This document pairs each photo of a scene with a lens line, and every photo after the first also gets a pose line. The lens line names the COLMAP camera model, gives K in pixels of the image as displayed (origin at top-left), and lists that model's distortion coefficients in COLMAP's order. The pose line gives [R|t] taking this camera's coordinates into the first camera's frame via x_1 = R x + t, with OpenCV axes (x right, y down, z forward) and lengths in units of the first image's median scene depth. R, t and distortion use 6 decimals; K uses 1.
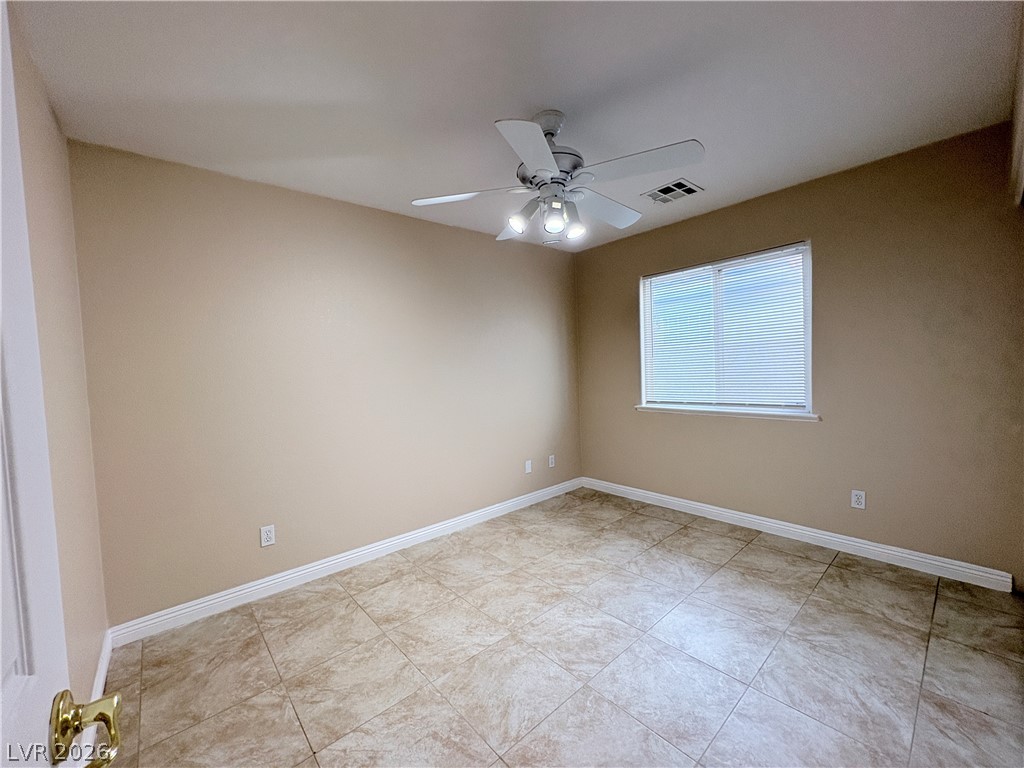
lens RADIAL K [[408.5, 0, 512.6], [0, 408.5, 385.0], [0, 0, 1]] dist [-0.000357, 0.000548]
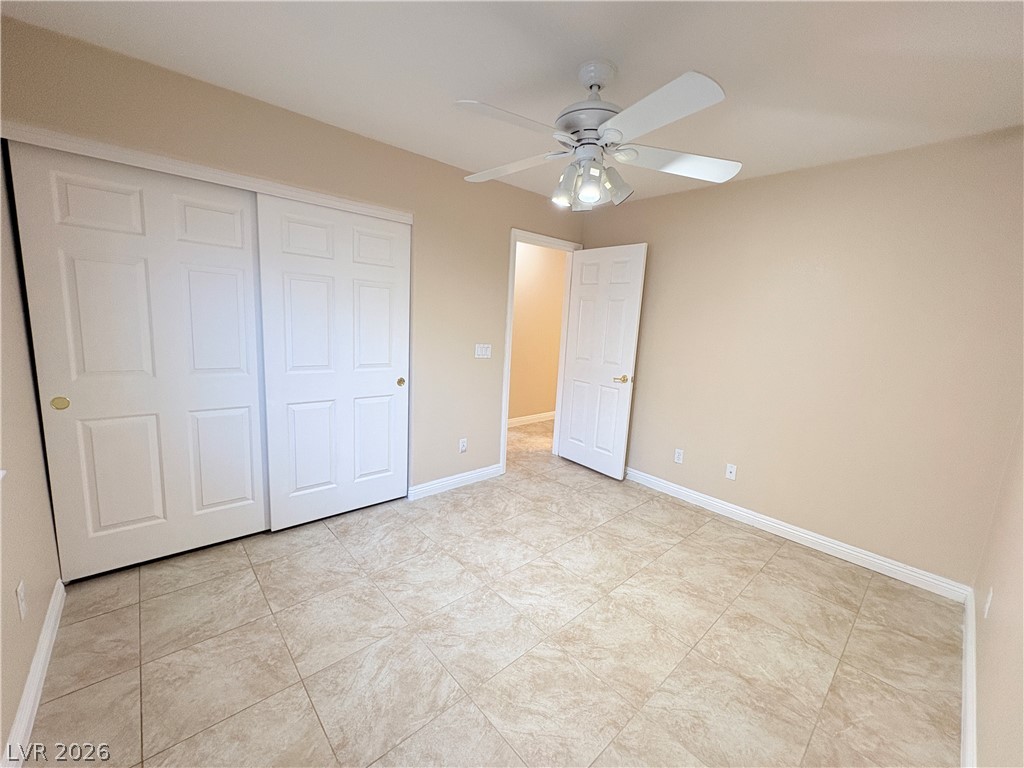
lens RADIAL K [[408.5, 0, 511.2], [0, 408.5, 380.8], [0, 0, 1]] dist [-0.000357, 0.000548]
pose [[-0.999876, -0.006798, -0.014184, 0.268340], [-0.009455, 0.980436, 0.196612, -0.153390], [0.012570, 0.196721, -0.980379, 1.924023]]
